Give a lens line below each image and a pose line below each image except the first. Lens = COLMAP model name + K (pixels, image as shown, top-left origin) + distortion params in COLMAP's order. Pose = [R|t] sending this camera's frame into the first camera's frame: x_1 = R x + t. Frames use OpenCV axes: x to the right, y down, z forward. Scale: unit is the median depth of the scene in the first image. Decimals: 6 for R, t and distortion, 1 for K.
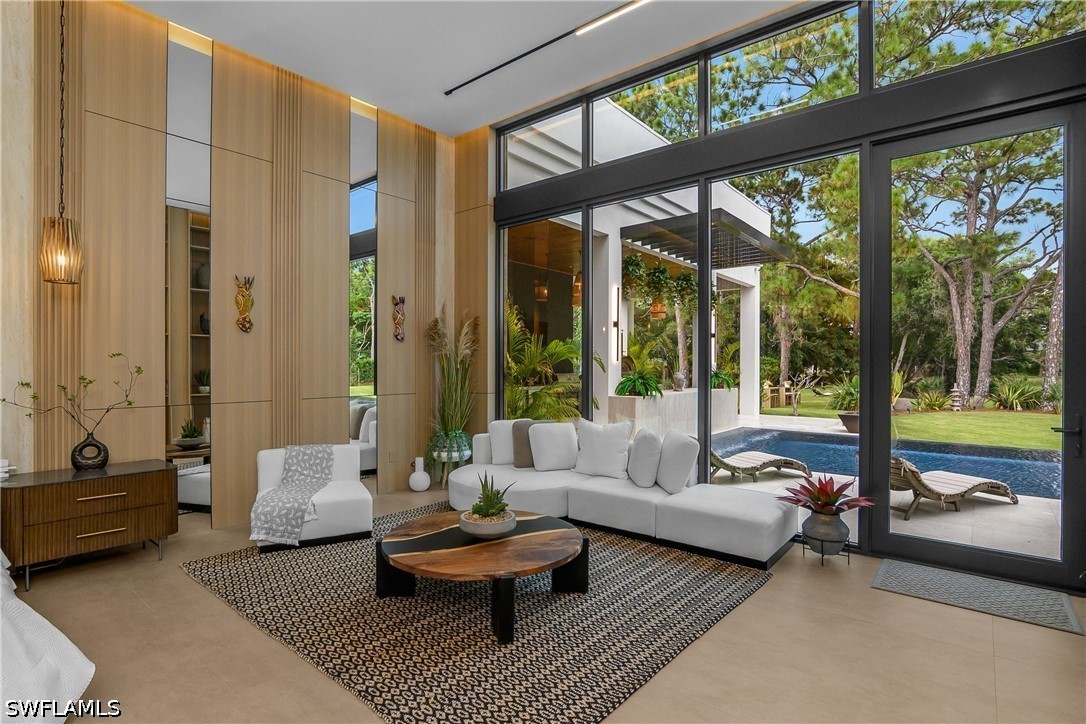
lens RADIAL K [[531.5, 0, 537.4], [0, 531.5, 368.9], [0, 0, 1]] dist [-0.028423, 0.000706]
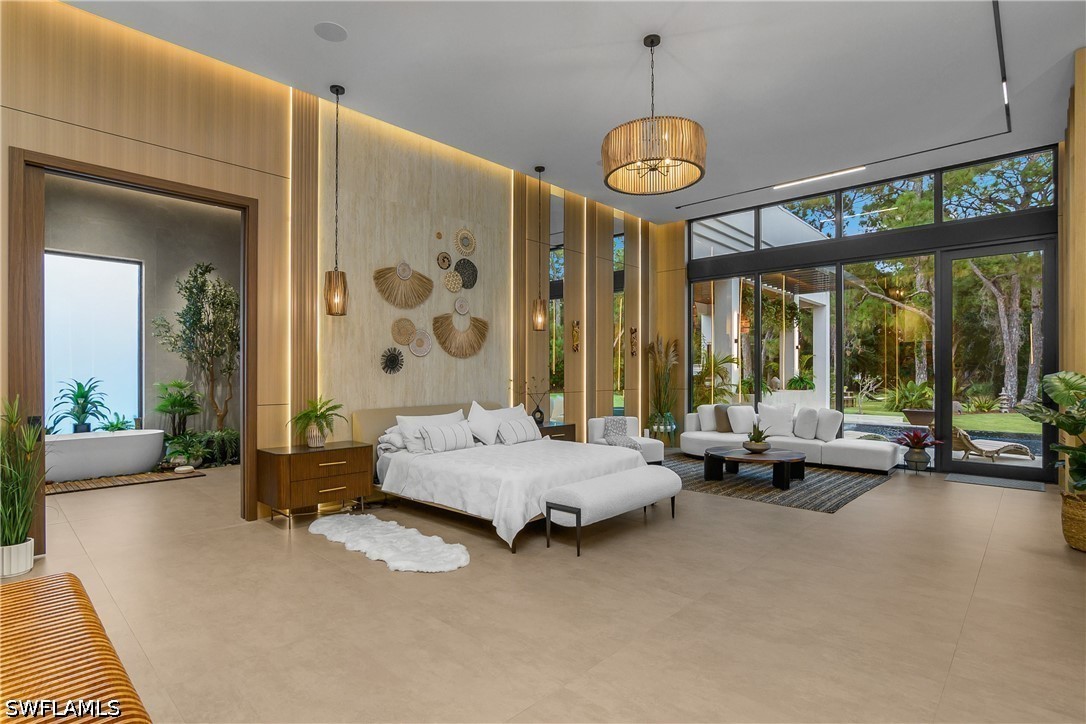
lens RADIAL K [[541.4, 0, 540.7], [0, 541.4, 375.5], [0, 0, 1]] dist [-0.024340, 0.000133]
pose [[0.998848, -0.002156, -0.047944, -0.248513], [0.002034, 0.999995, -0.002608, 0.005007], [0.047950, 0.002507, 0.998847, -0.344382]]
